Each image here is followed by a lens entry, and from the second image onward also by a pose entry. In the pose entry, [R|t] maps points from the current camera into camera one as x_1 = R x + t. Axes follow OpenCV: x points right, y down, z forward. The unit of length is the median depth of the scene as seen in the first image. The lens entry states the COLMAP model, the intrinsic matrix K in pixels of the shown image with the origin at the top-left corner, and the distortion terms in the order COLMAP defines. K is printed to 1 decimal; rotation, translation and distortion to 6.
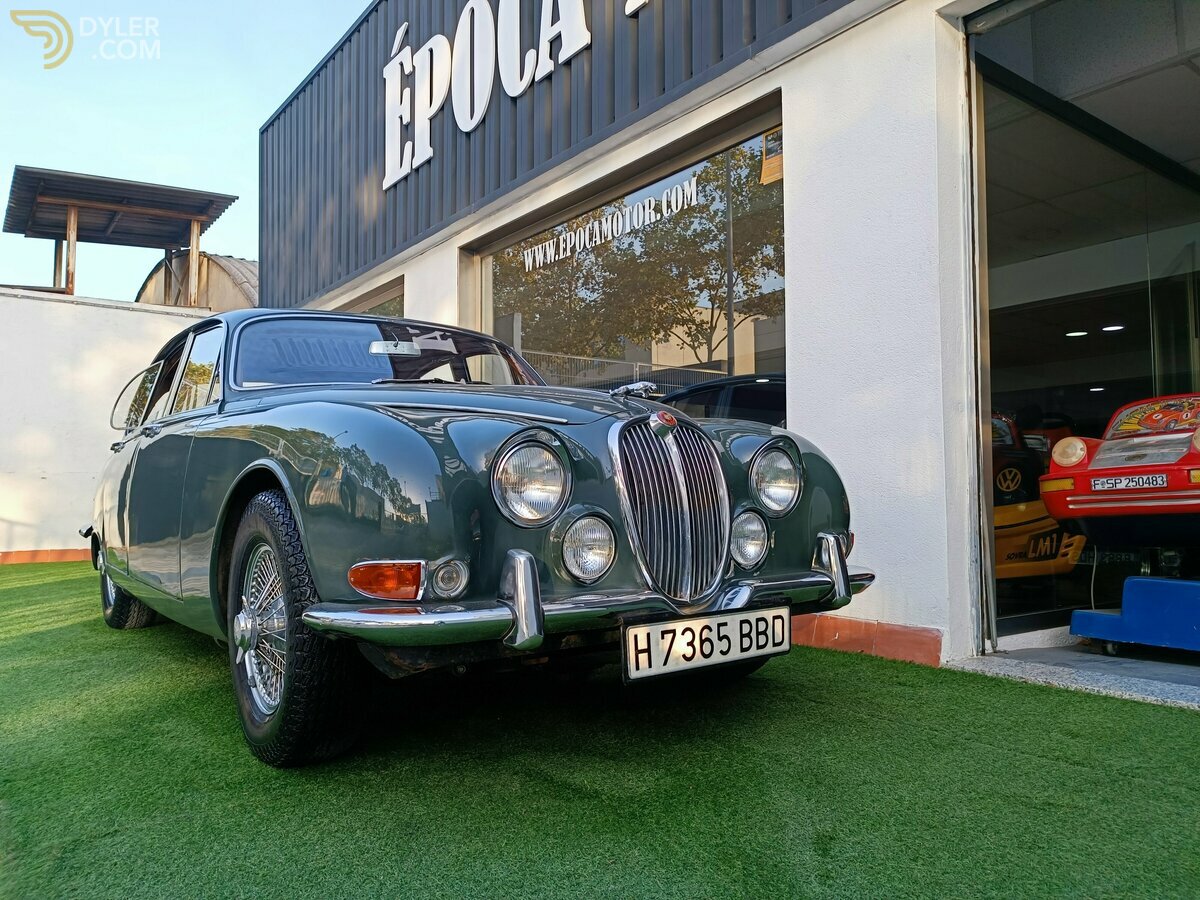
lens RADIAL K [[873.4, 0, 598.5], [0, 873.4, 446.9], [0, 0, 1]] dist [0.018268, -0.012134]
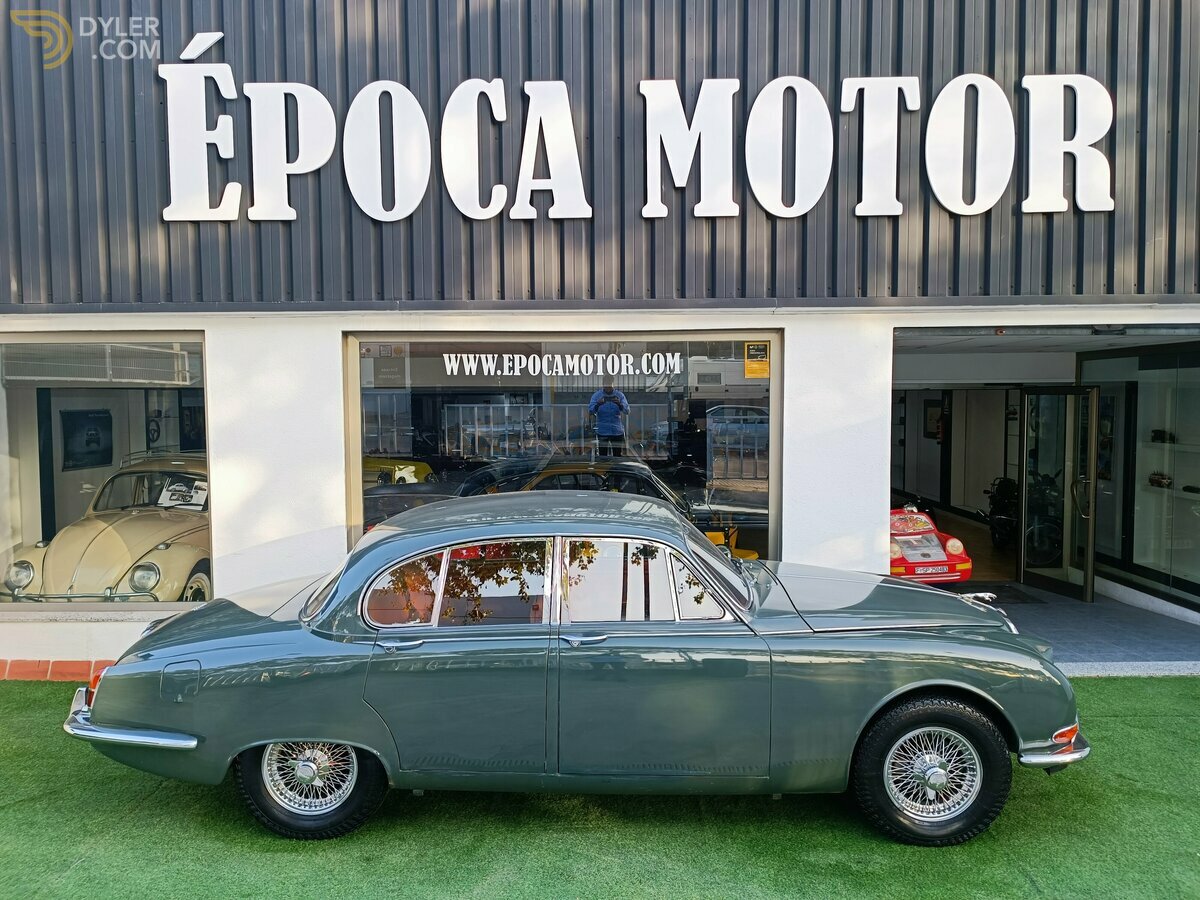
lens RADIAL K [[873.4, 0, 600.1], [0, 873.4, 450.0], [0, 0, 1]] dist [0.018268, -0.012134]
pose [[0.616984, -0.039678, 0.785975, -1.022817], [-0.045146, 0.995299, 0.085684, -0.263886], [-0.785680, -0.088349, 0.612292, 0.244409]]
